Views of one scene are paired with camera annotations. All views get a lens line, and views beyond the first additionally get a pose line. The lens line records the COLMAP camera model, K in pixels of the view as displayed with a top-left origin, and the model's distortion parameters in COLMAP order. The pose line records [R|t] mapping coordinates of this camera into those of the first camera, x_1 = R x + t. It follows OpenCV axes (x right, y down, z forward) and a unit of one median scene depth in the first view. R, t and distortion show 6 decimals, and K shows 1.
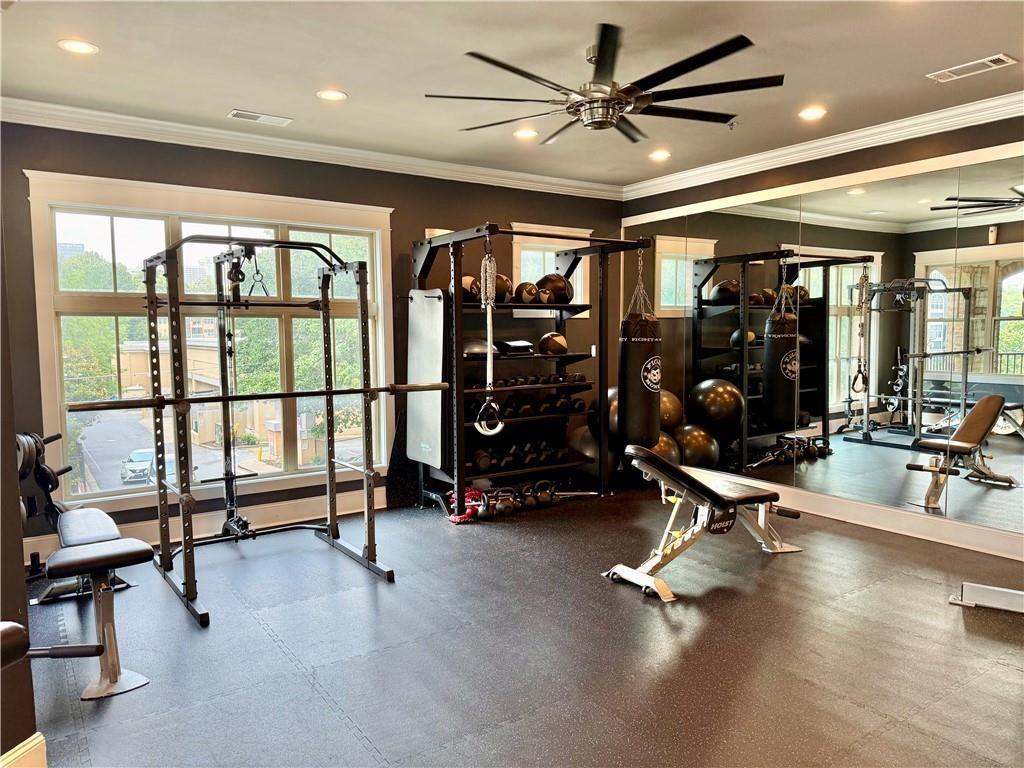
lens RADIAL K [[710.7, 0, 512.0], [0, 710.7, 384.0], [0, 0, 1]] dist [0.025383, -0.055757]
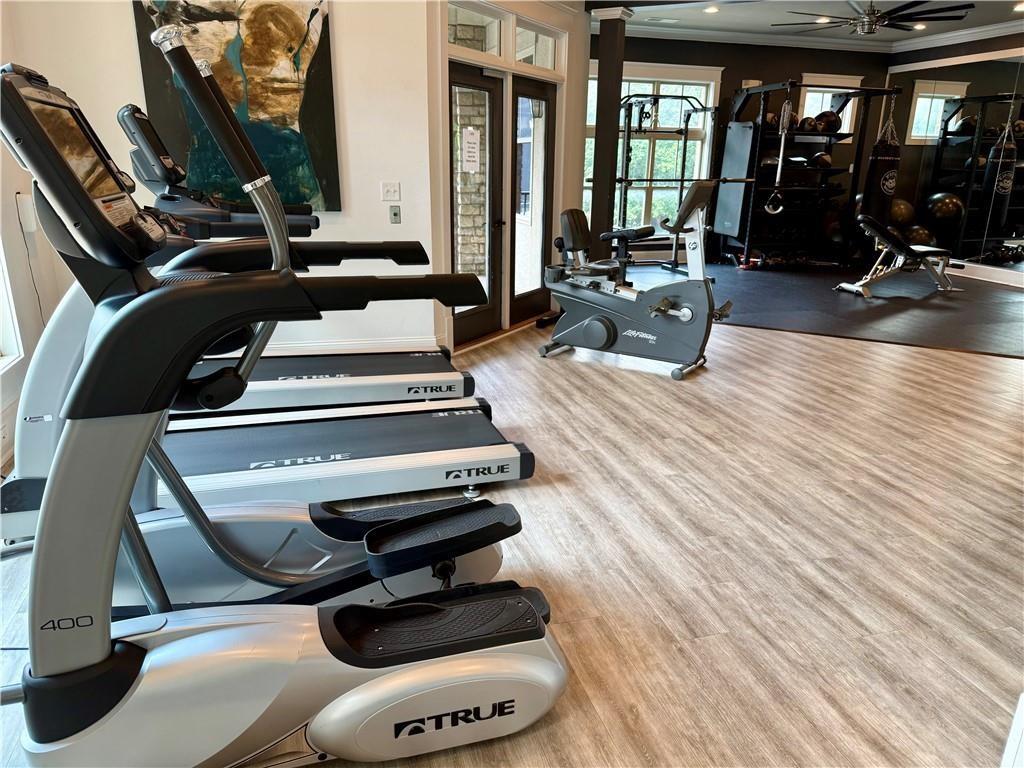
lens RADIAL K [[710.7, 0, 512.0], [0, 710.7, 384.0], [0, 0, 1]] dist [0.025383, -0.055757]
pose [[0.944888, 0.117985, -0.305396, -0.047099], [-0.045422, 0.971028, 0.234607, 0.083982], [0.324228, -0.207806, 0.922872, -0.744552]]
